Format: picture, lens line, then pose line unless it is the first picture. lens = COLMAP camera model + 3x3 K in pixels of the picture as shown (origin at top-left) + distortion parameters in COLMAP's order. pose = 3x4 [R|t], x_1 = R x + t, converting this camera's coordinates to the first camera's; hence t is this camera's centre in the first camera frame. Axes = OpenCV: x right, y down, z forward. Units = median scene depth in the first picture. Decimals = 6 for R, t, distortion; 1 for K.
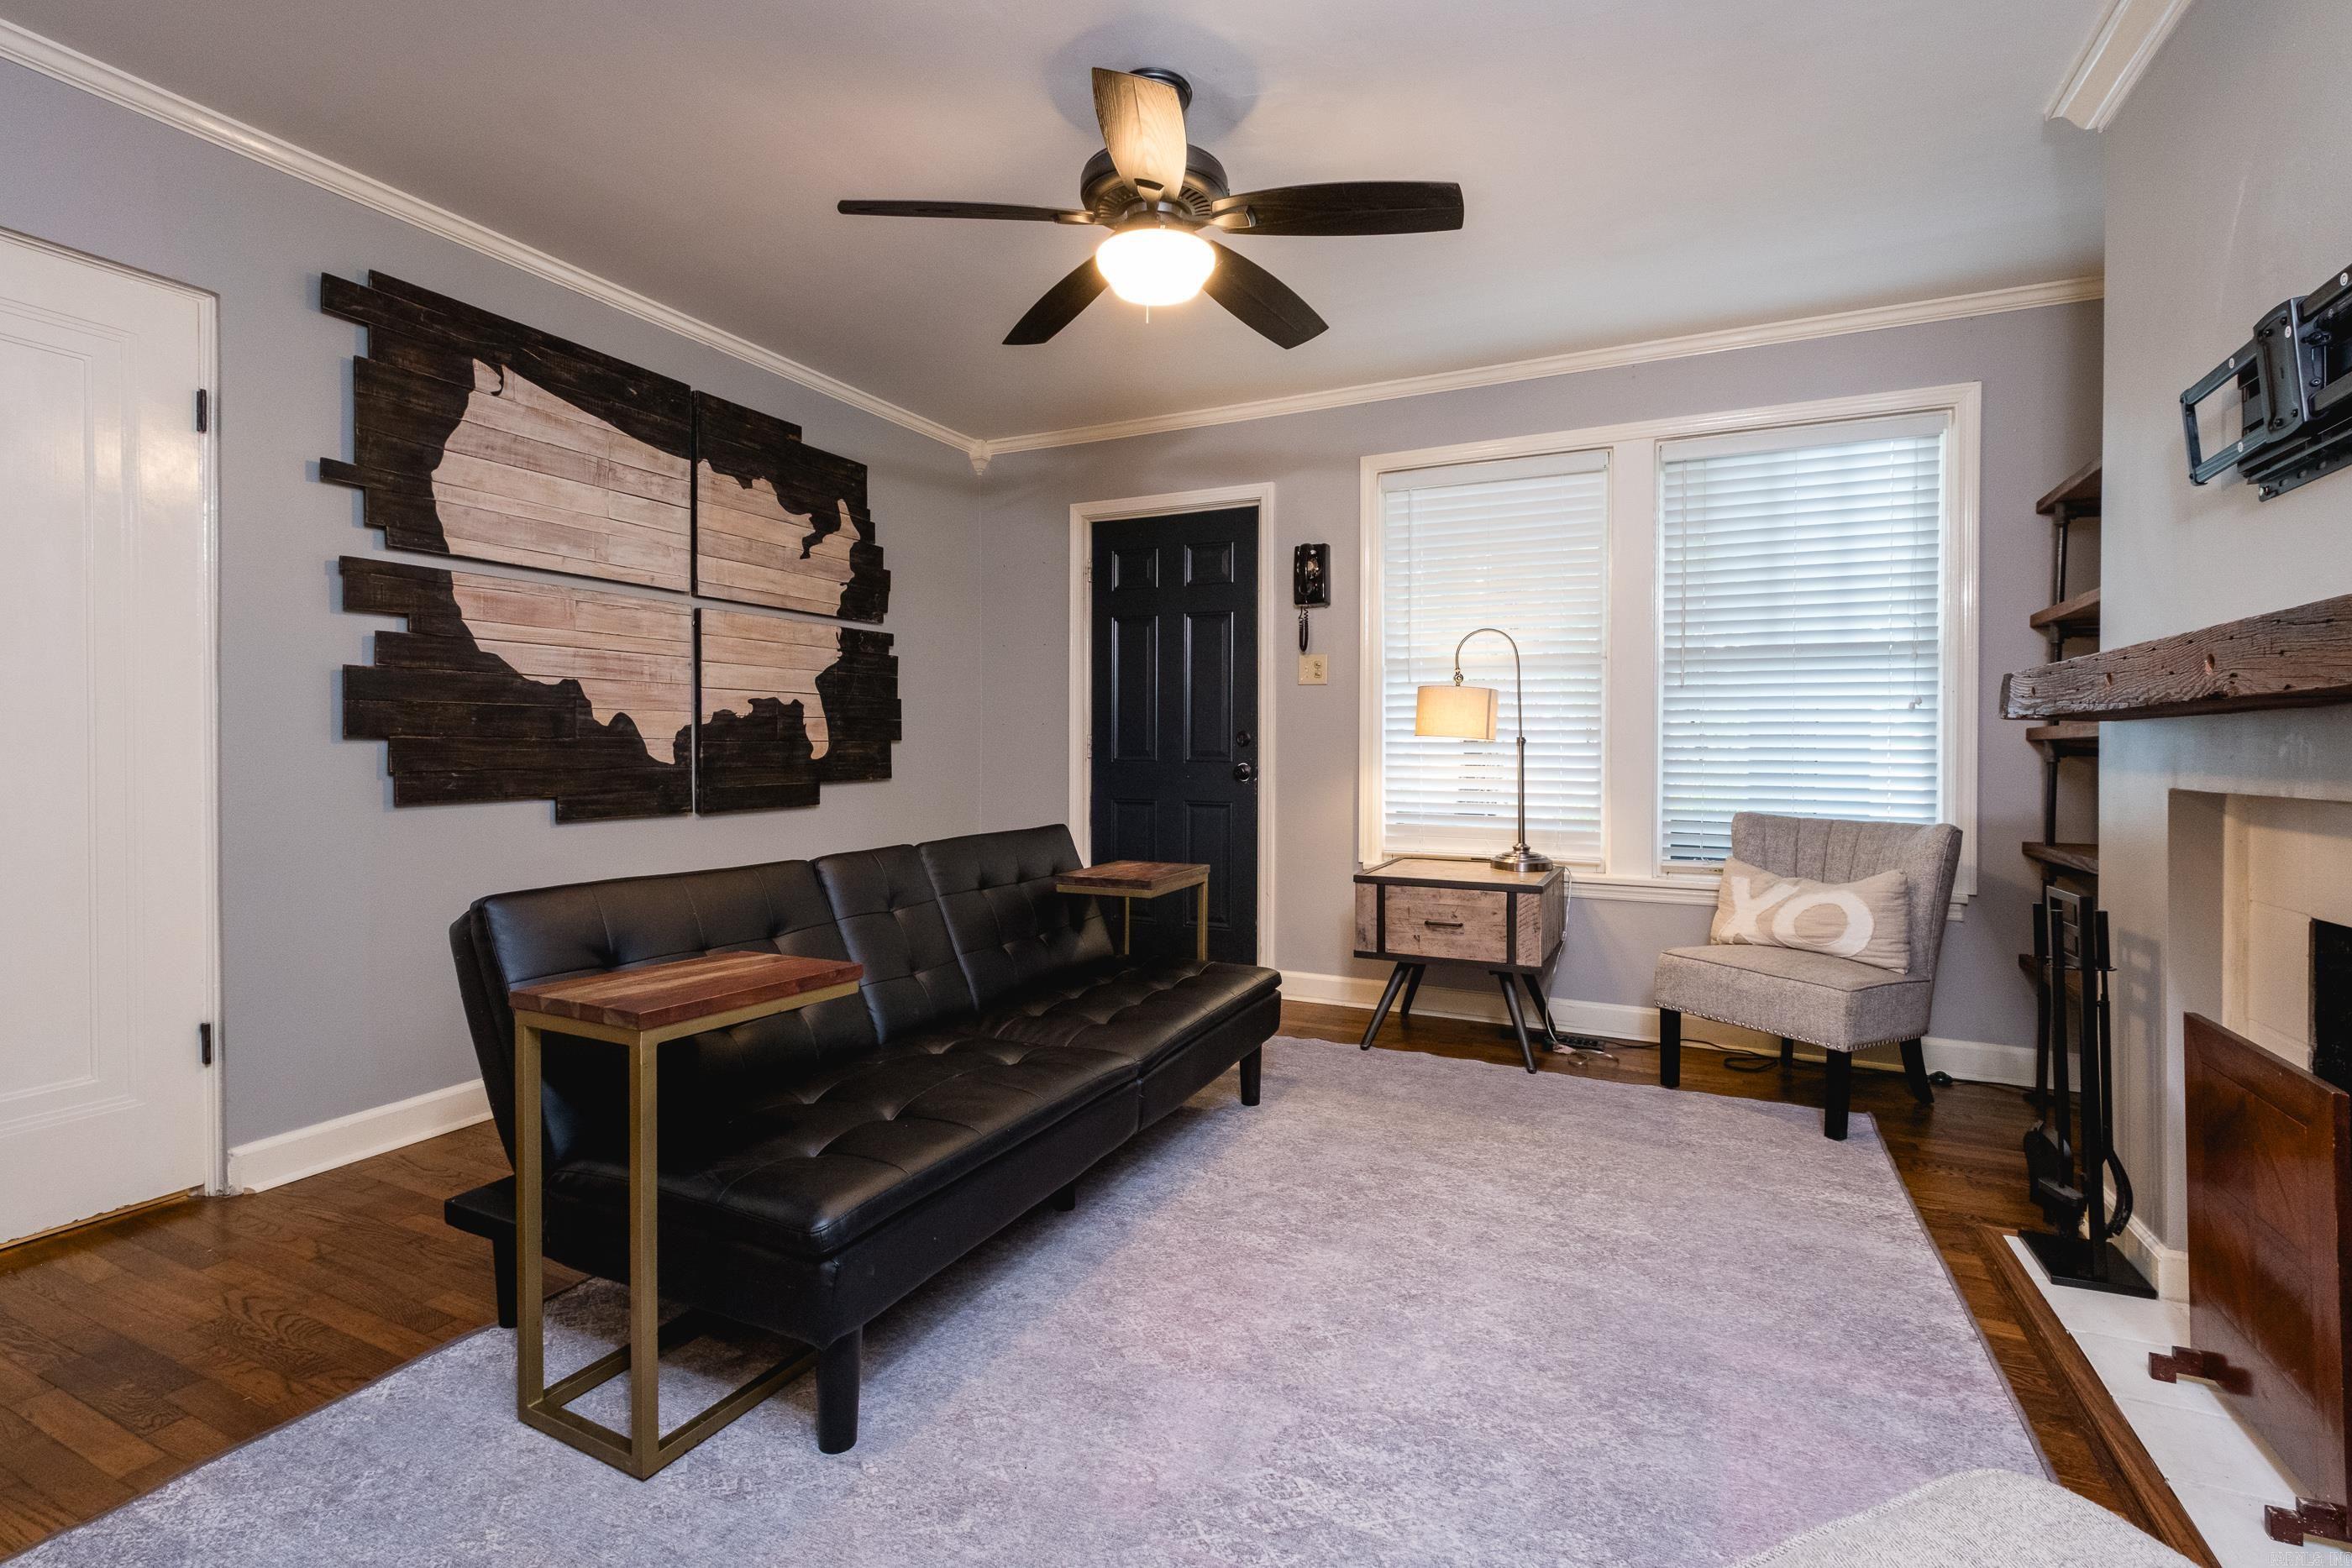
lens RADIAL K [[1045.6, 0, 1190.0], [0, 1045.6, 765.5], [0, 0, 1]] dist [0.013230, -0.008356]
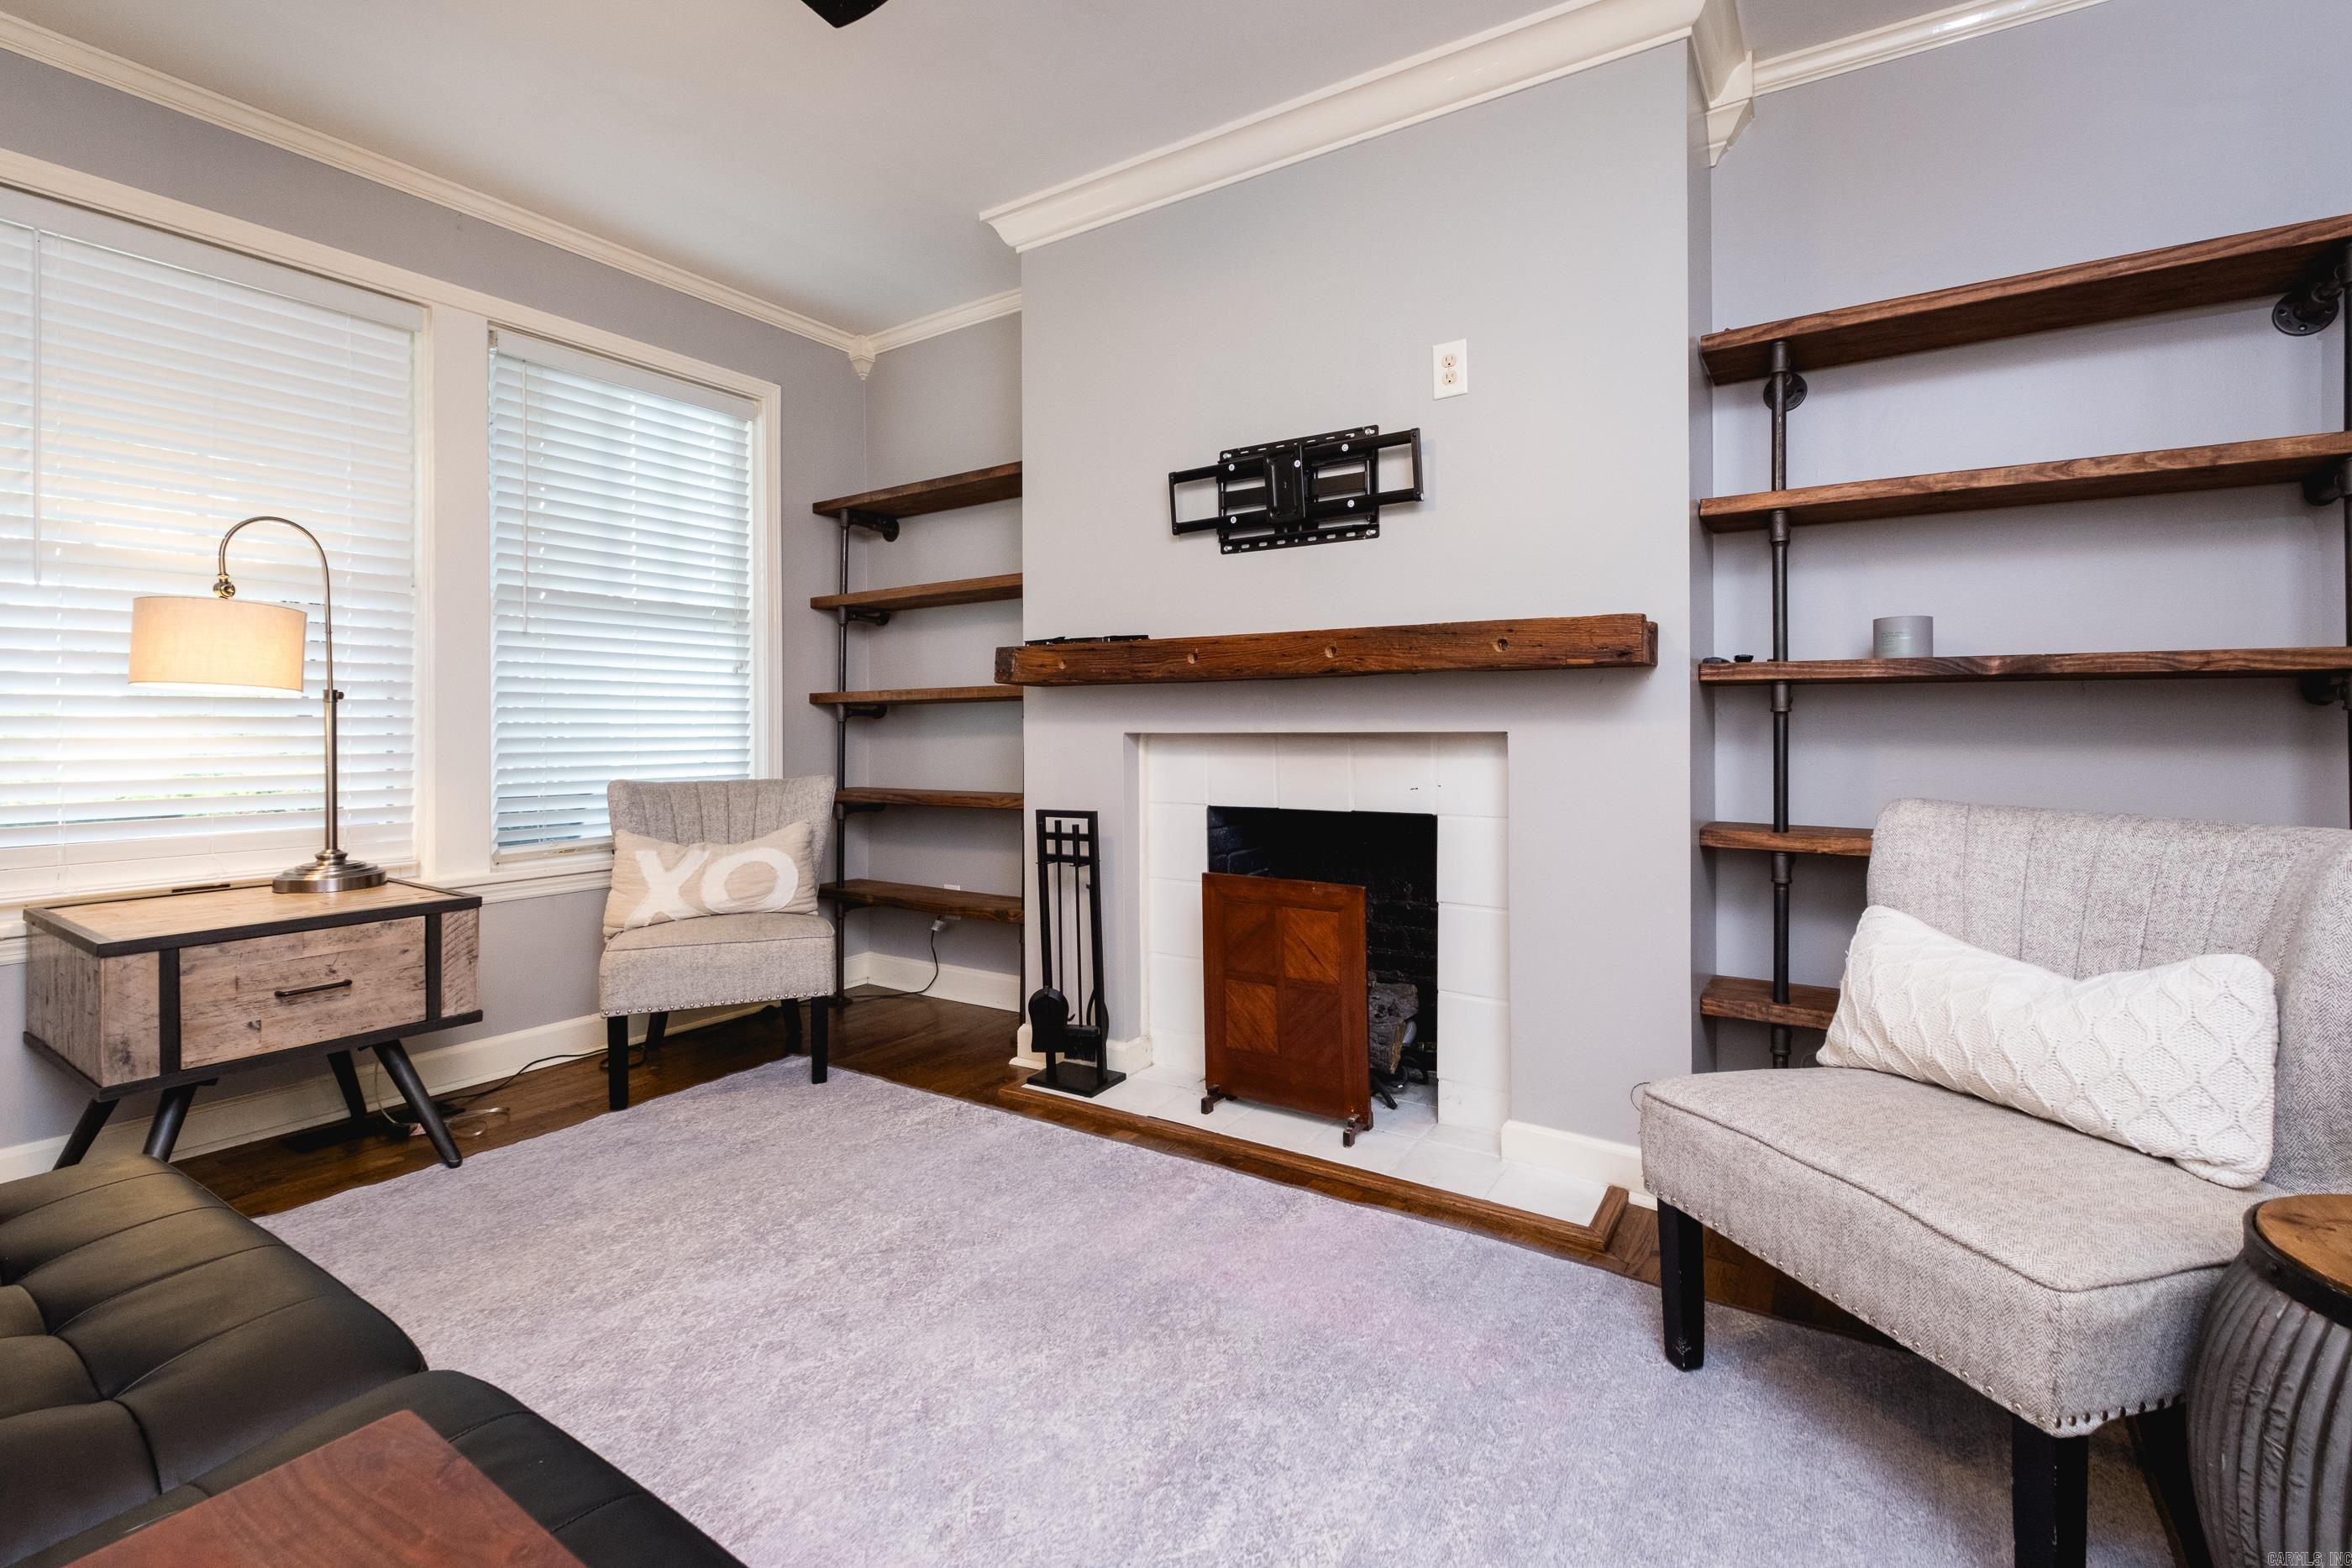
lens RADIAL K [[1049.8, 0, 1185.3], [0, 1049.8, 726.9], [0, 0, 1]] dist [0.002439, -0.000285]
pose [[0.132642, -0.005922, 0.991146, -0.288606], [0.020409, 0.999786, 0.003243, 0.005861], [-0.990954, 0.019798, 0.132734, 0.390678]]
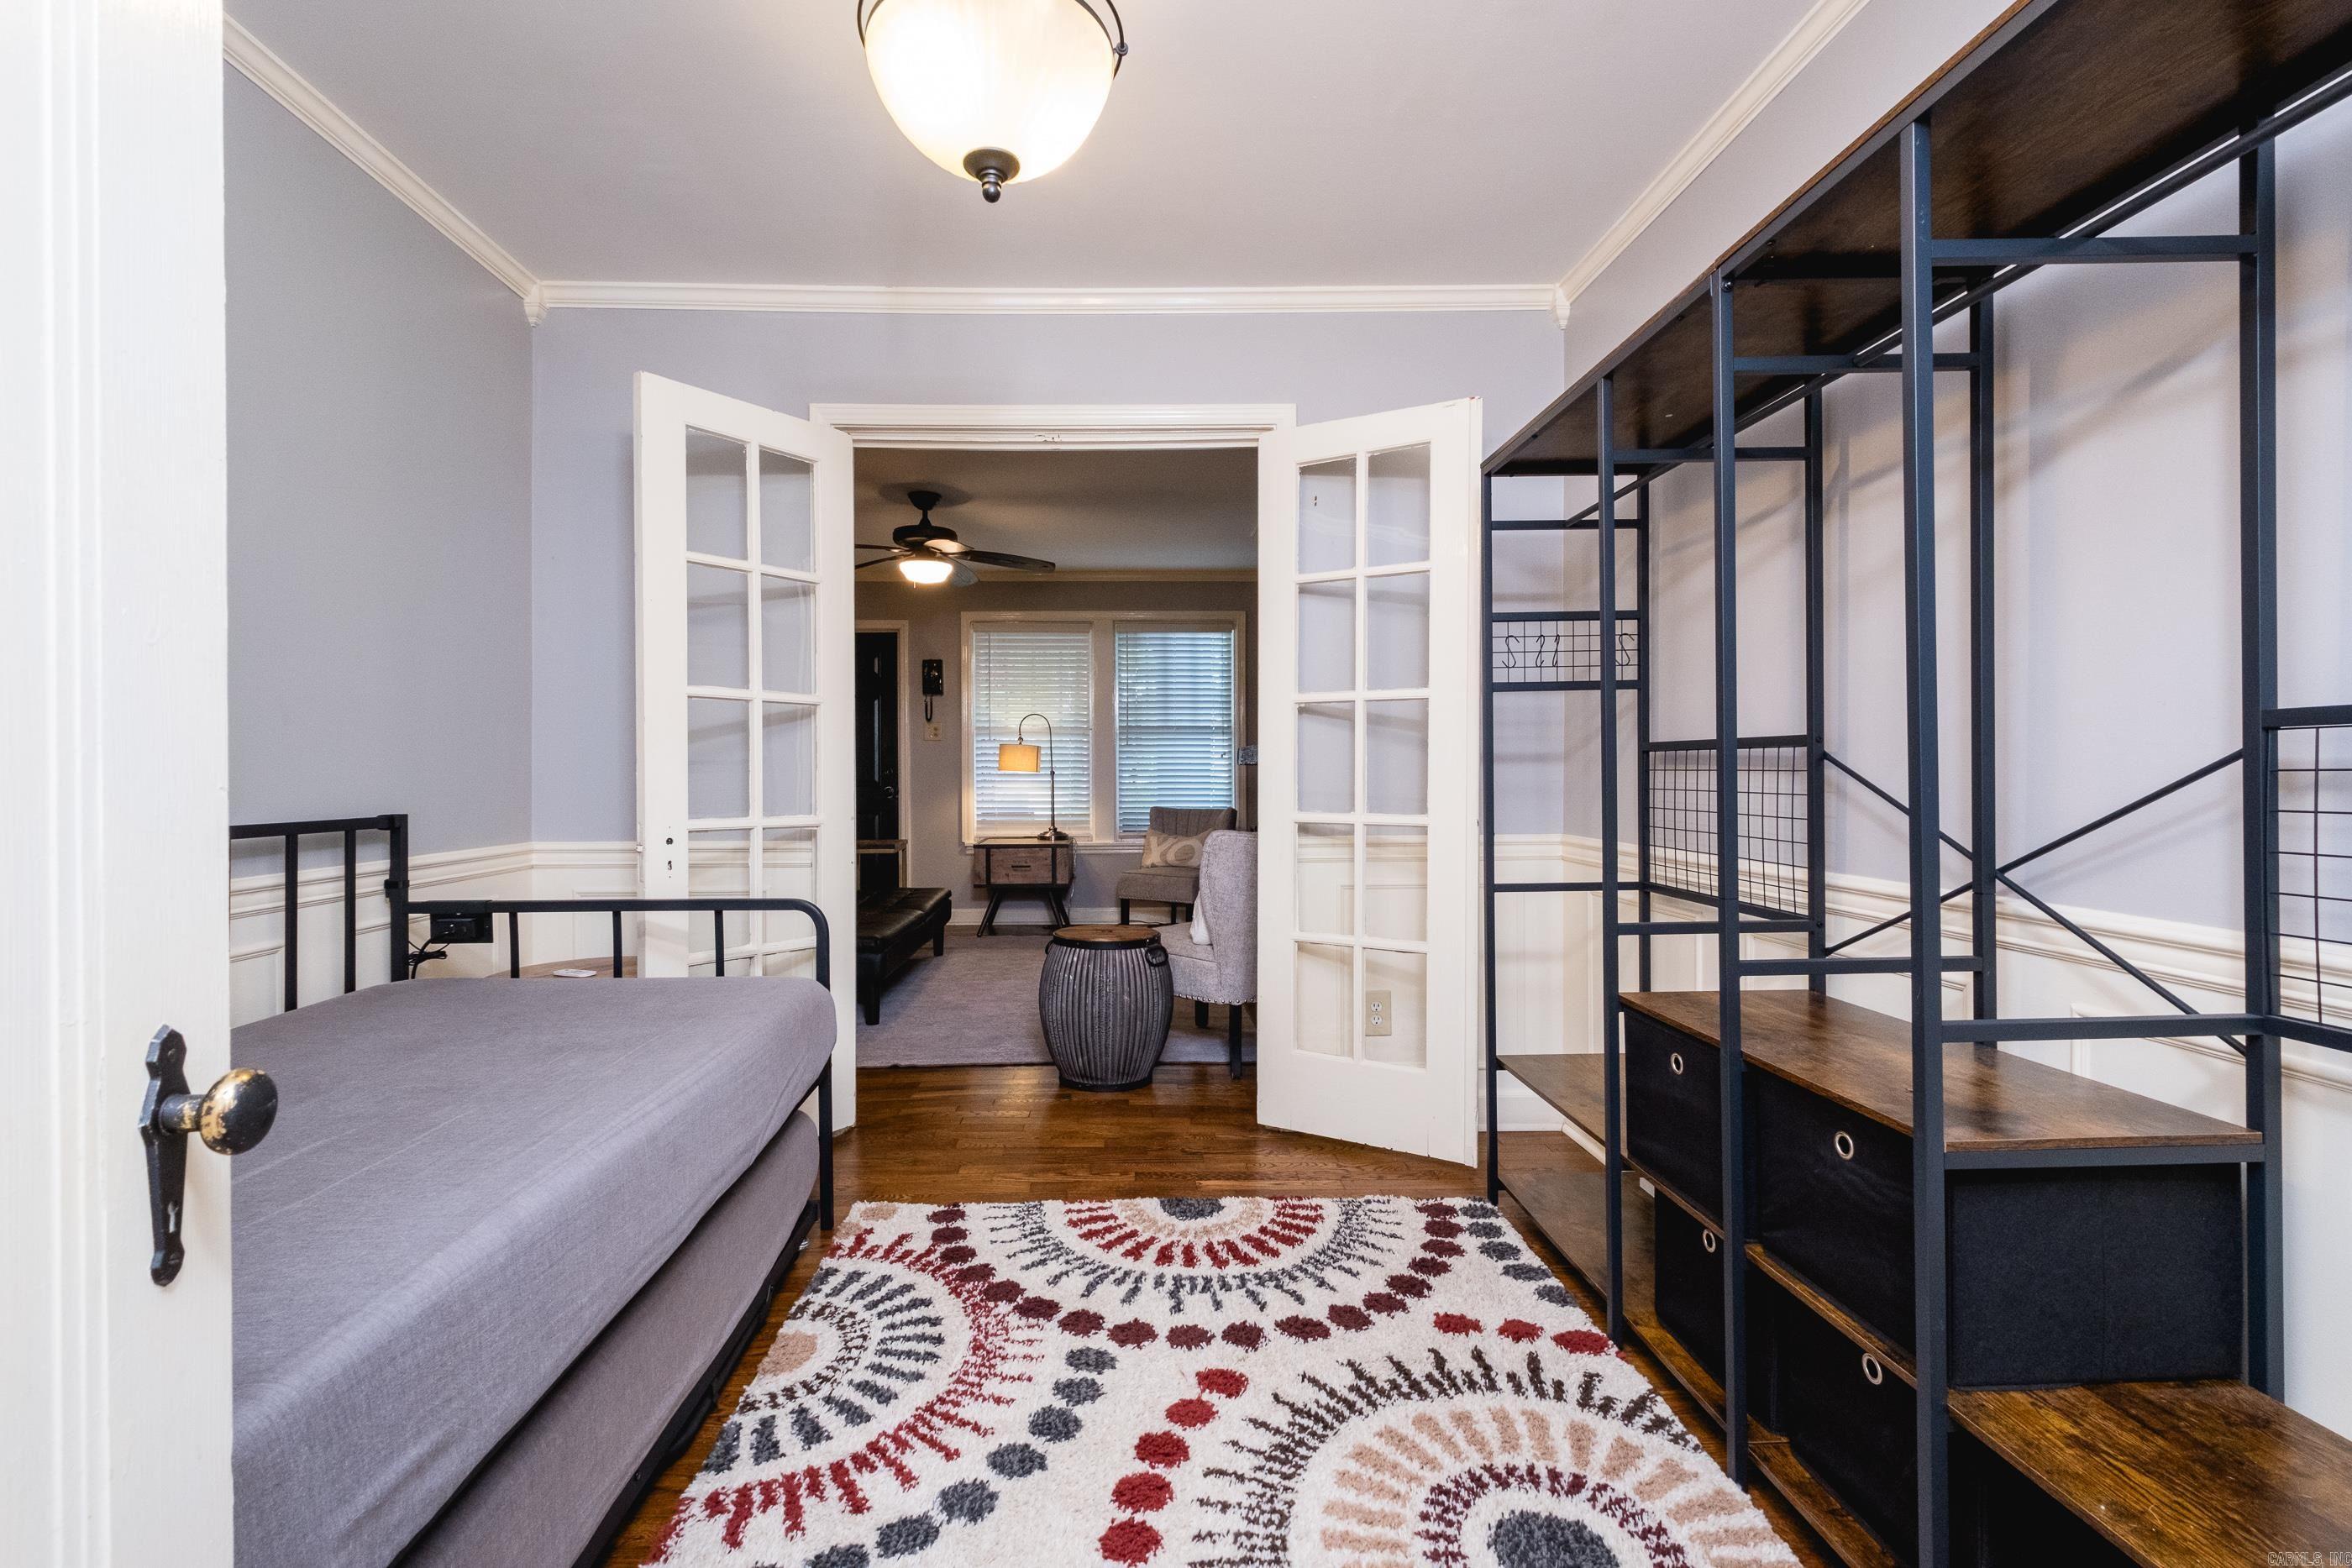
lens RADIAL K [[1057.1, 0, 1135.9], [0, 1057.1, 777.9], [0, 0, 1]] dist [0.000799, -0.000274]
pose [[0.894636, -0.006954, 0.446741, -0.431957], [0.013315, 0.999850, -0.011101, 0.009688], [-0.446596, 0.015880, 0.894595, -0.840197]]
